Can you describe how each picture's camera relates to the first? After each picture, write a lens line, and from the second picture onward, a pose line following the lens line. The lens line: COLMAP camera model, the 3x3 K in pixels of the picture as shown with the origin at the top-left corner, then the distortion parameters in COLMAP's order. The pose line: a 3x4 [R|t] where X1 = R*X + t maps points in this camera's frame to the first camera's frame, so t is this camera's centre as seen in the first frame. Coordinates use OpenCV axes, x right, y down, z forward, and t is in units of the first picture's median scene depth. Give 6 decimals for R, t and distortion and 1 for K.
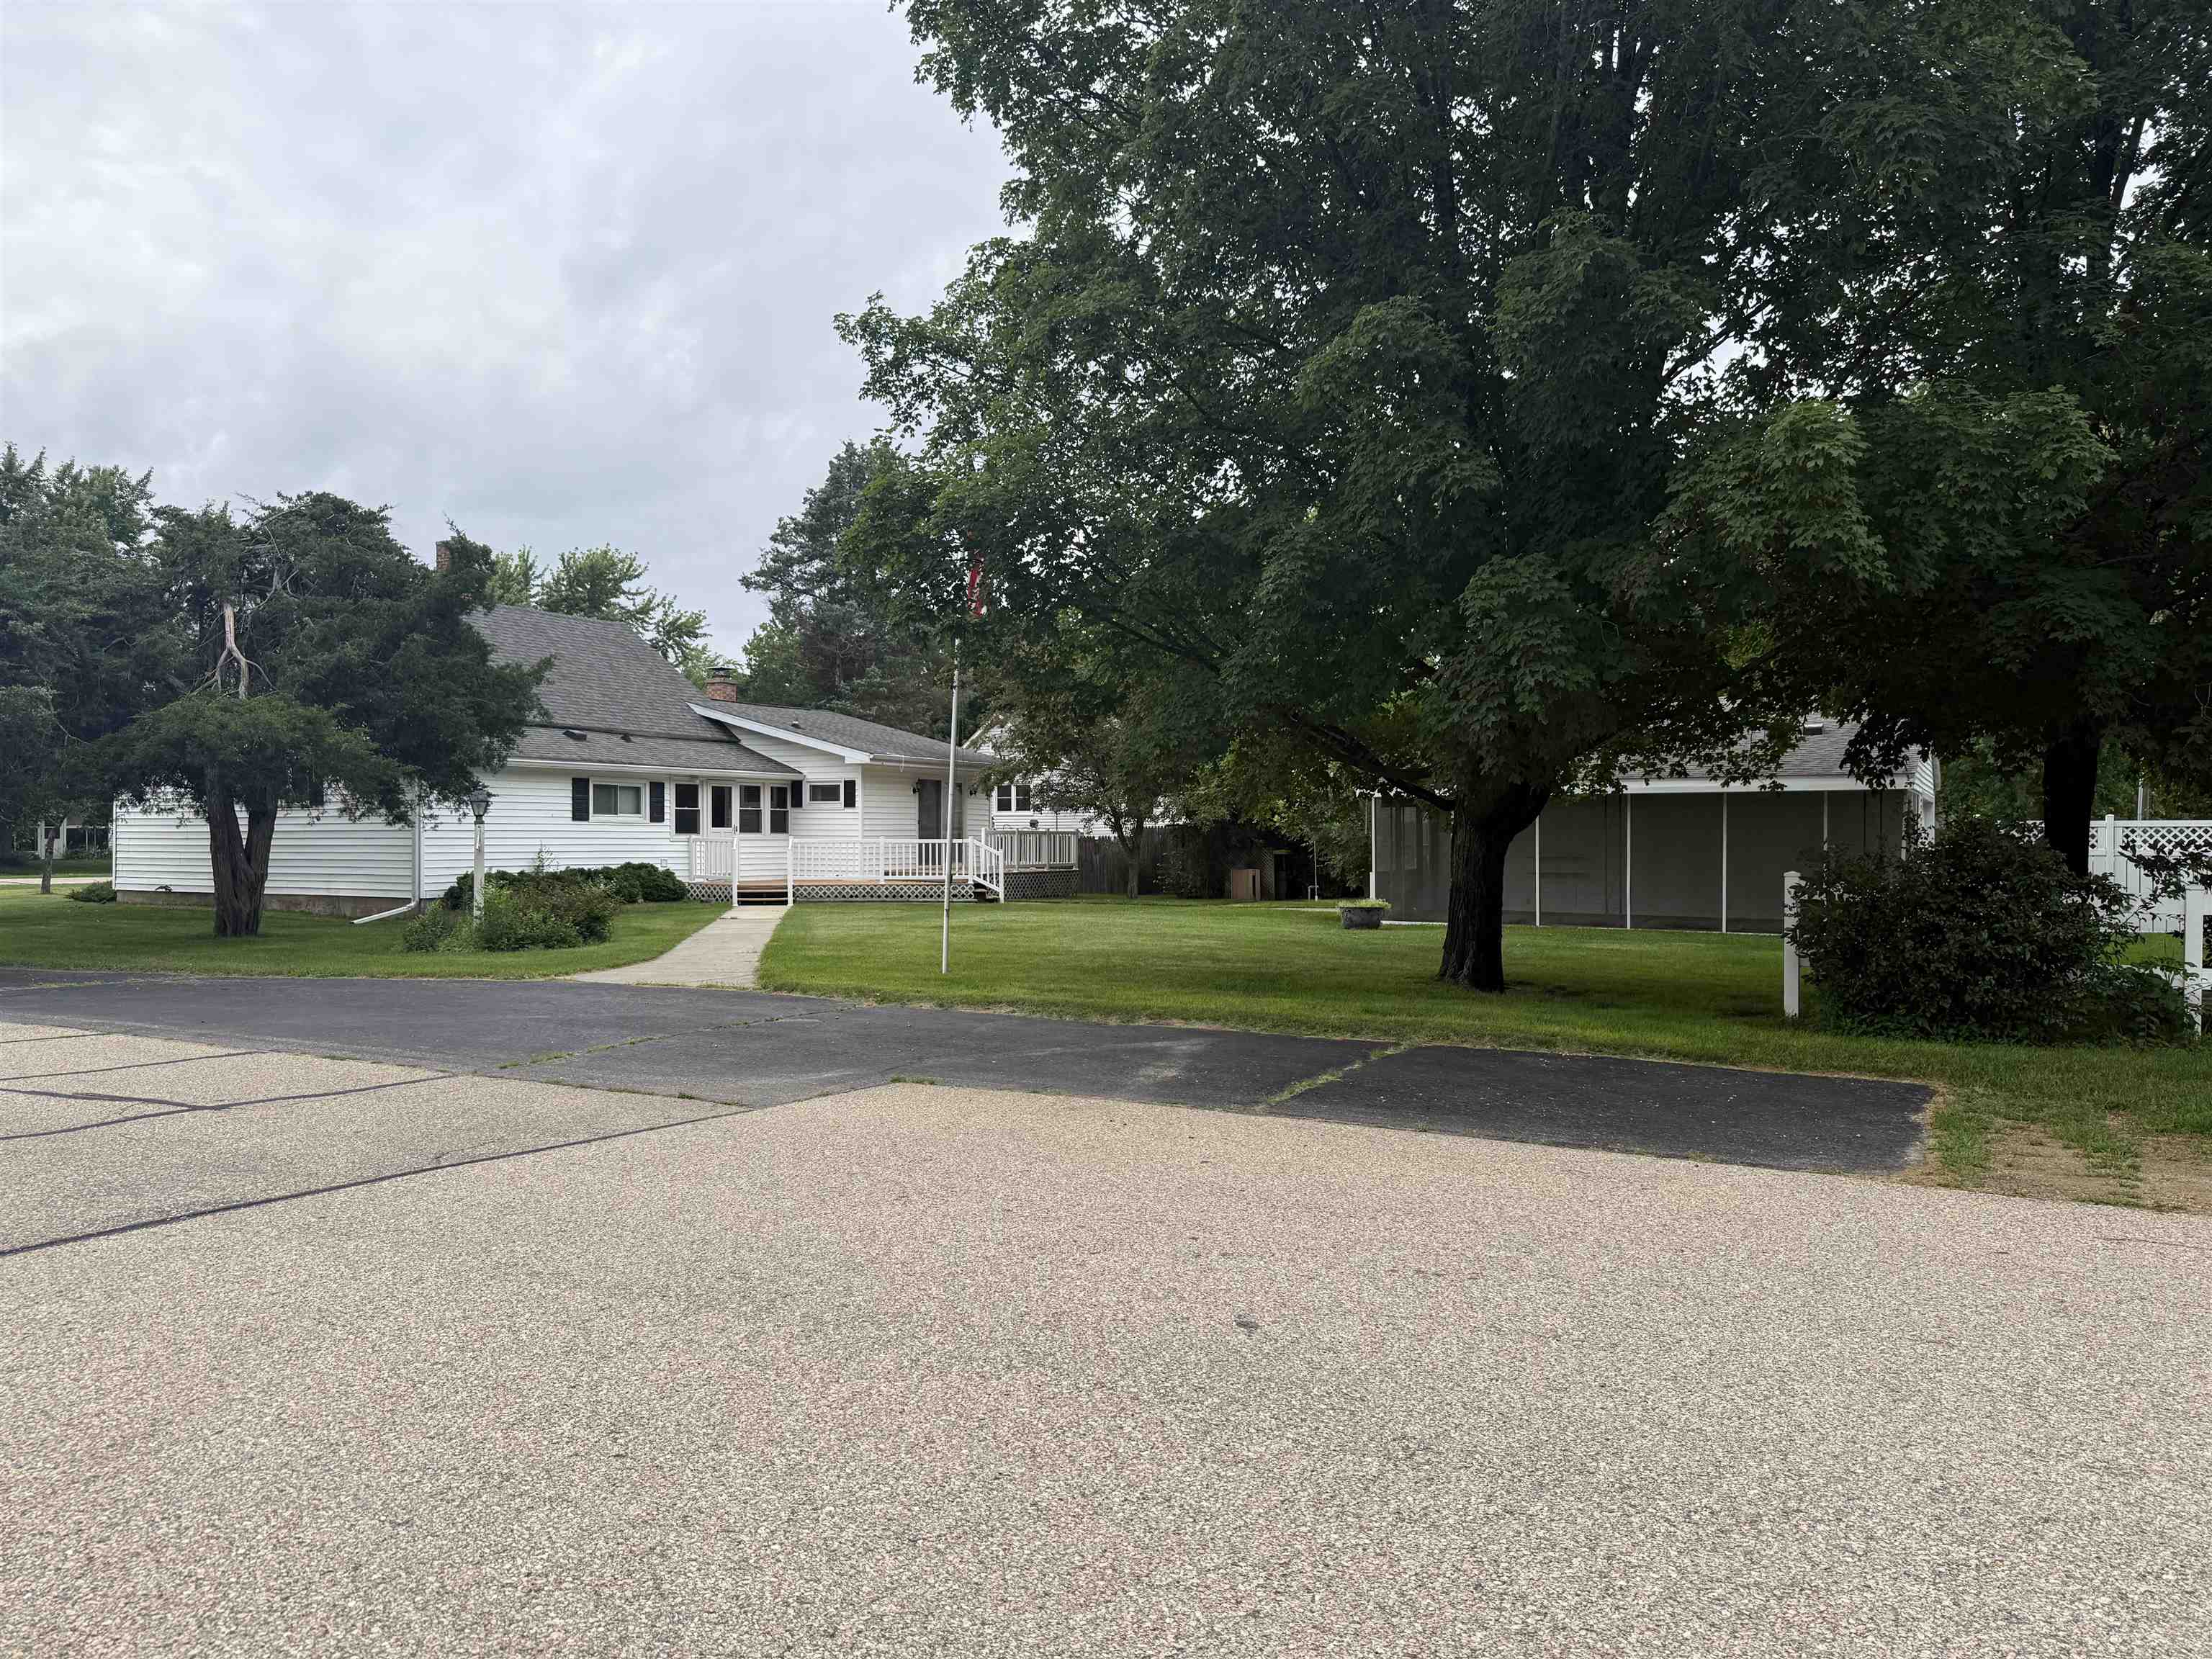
lens RADIAL K [[1573.0, 0, 1095.2], [0, 1573.0, 829.6], [0, 0, 1]] dist [0.131768, -0.344720]
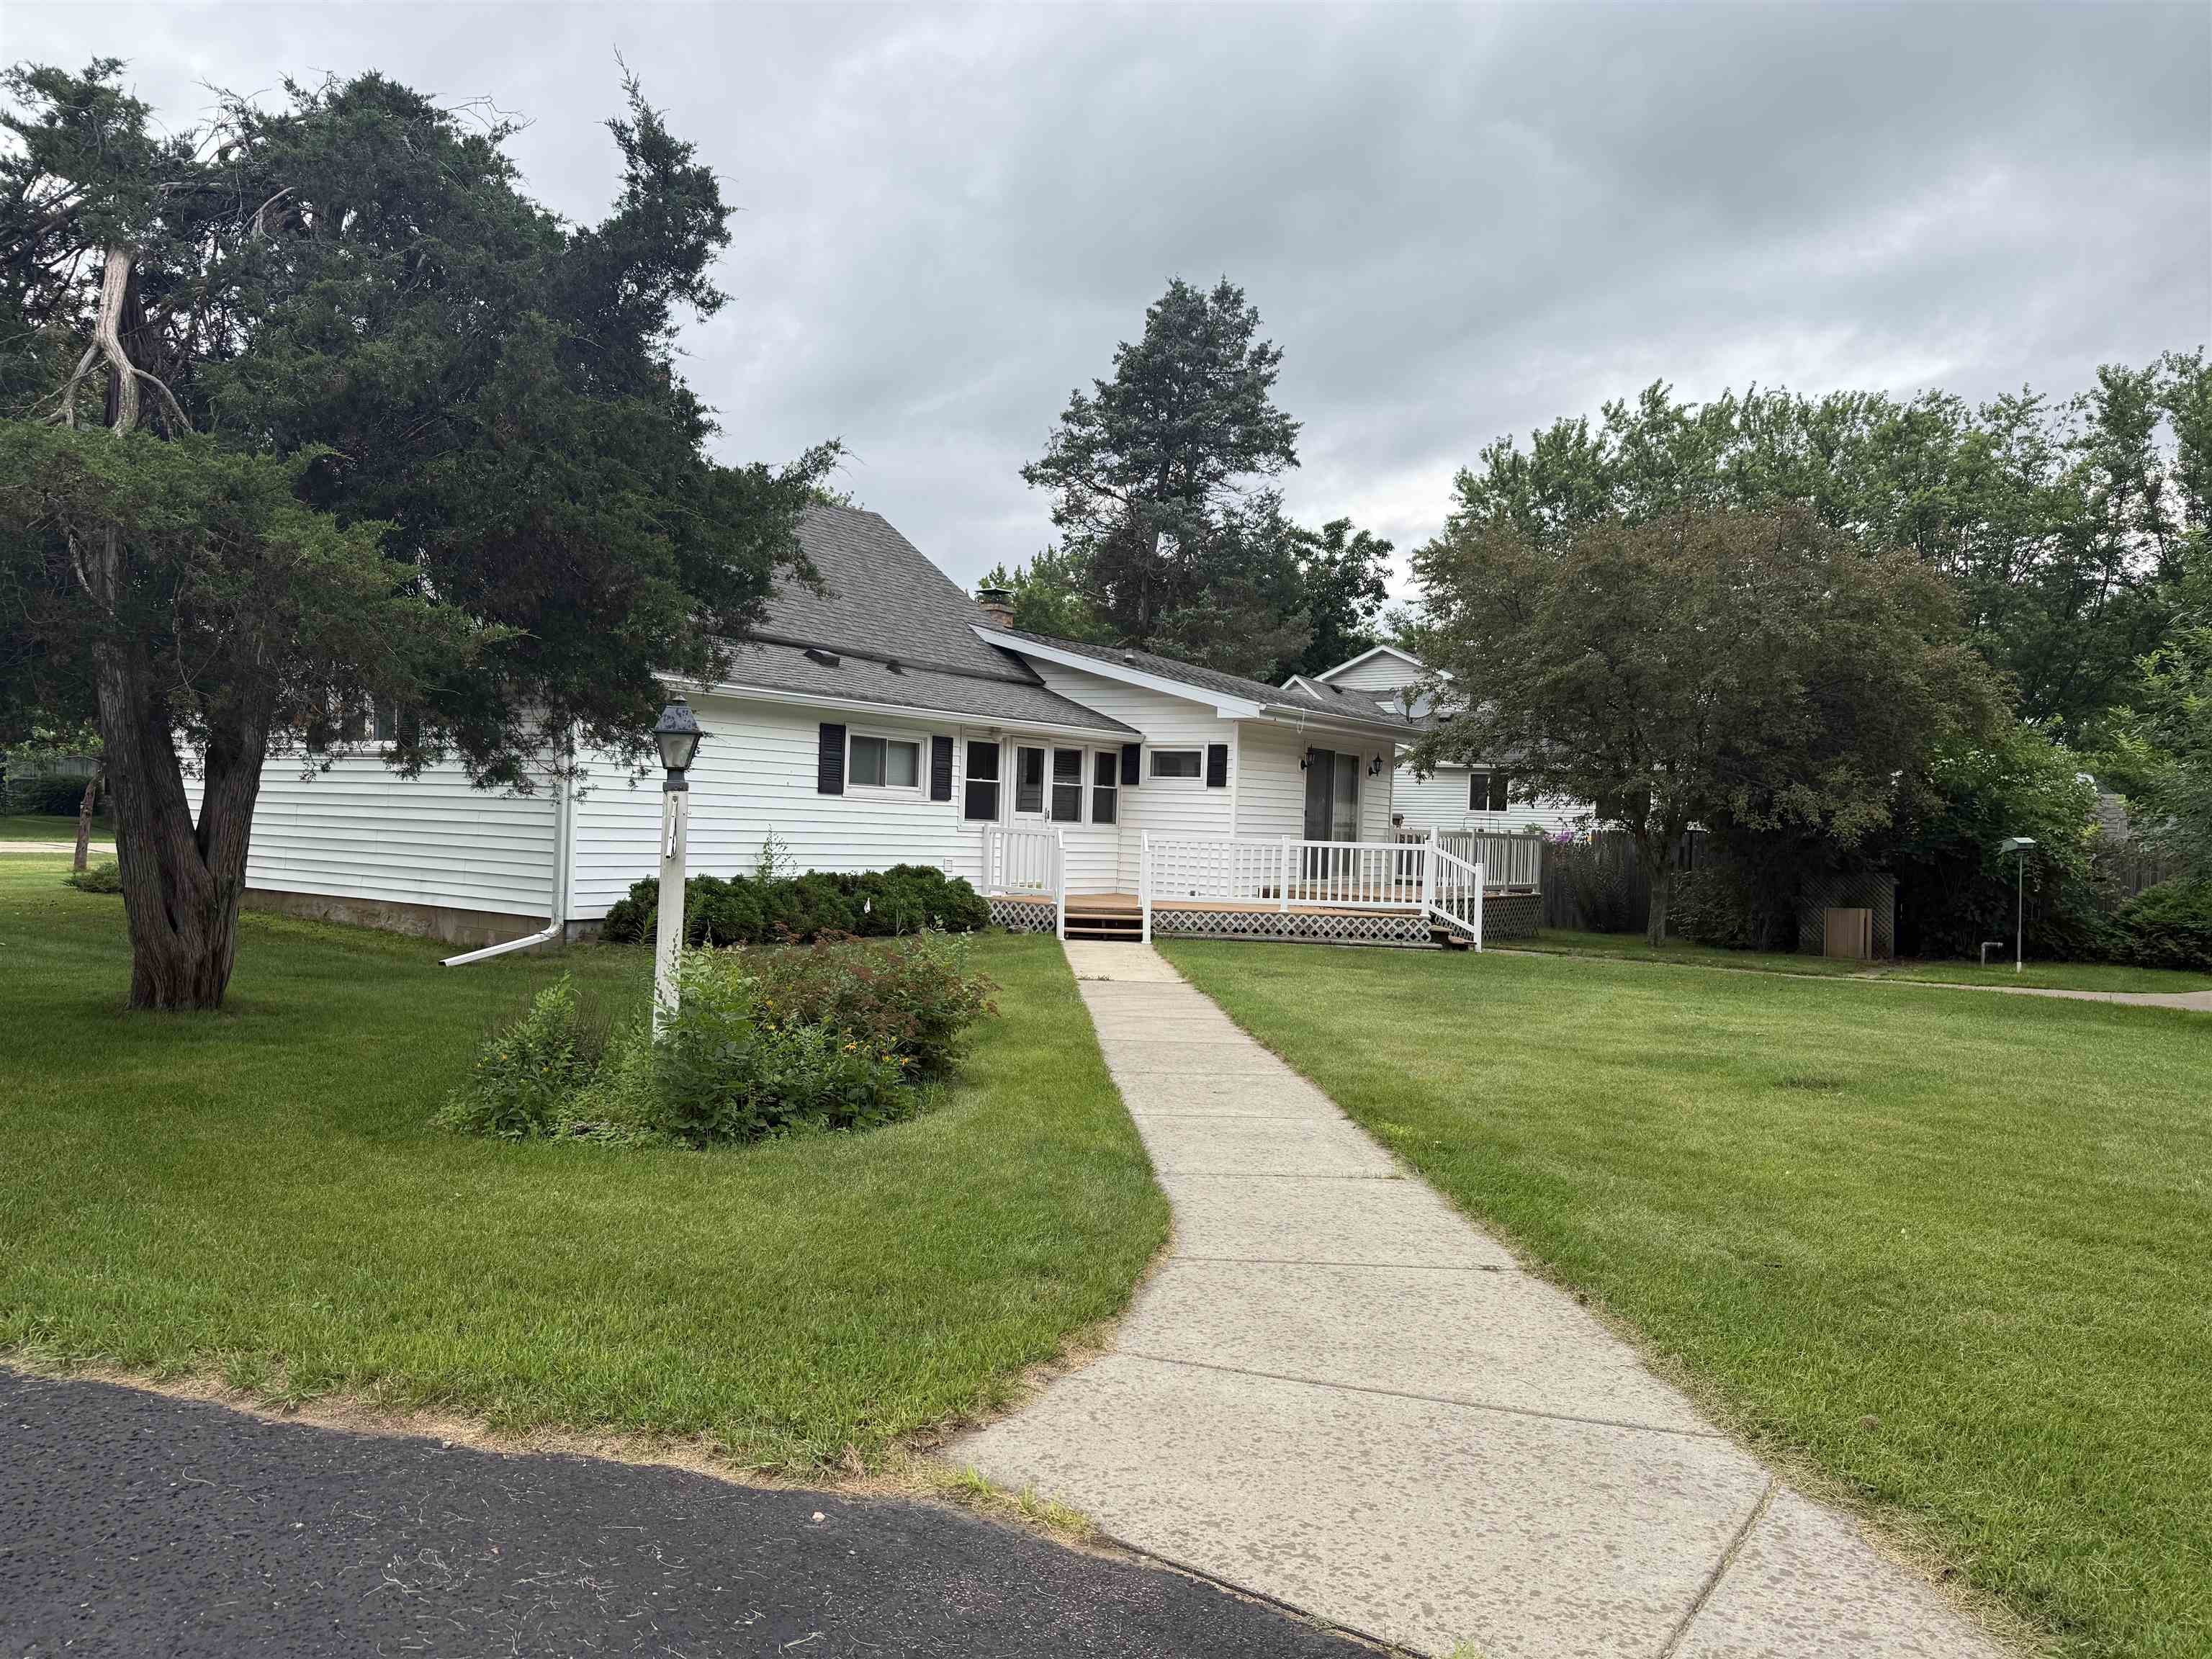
lens RADIAL K [[1537.9, 0, 1053.9], [0, 1537.9, 822.4], [0, 0, 1]] dist [0.147853, -0.312940]
pose [[0.991623, 0.035799, -0.124109, -0.155441], [-0.035423, 0.999359, 0.005235, -0.000685], [0.124217, -0.000795, 0.992255, 0.398509]]
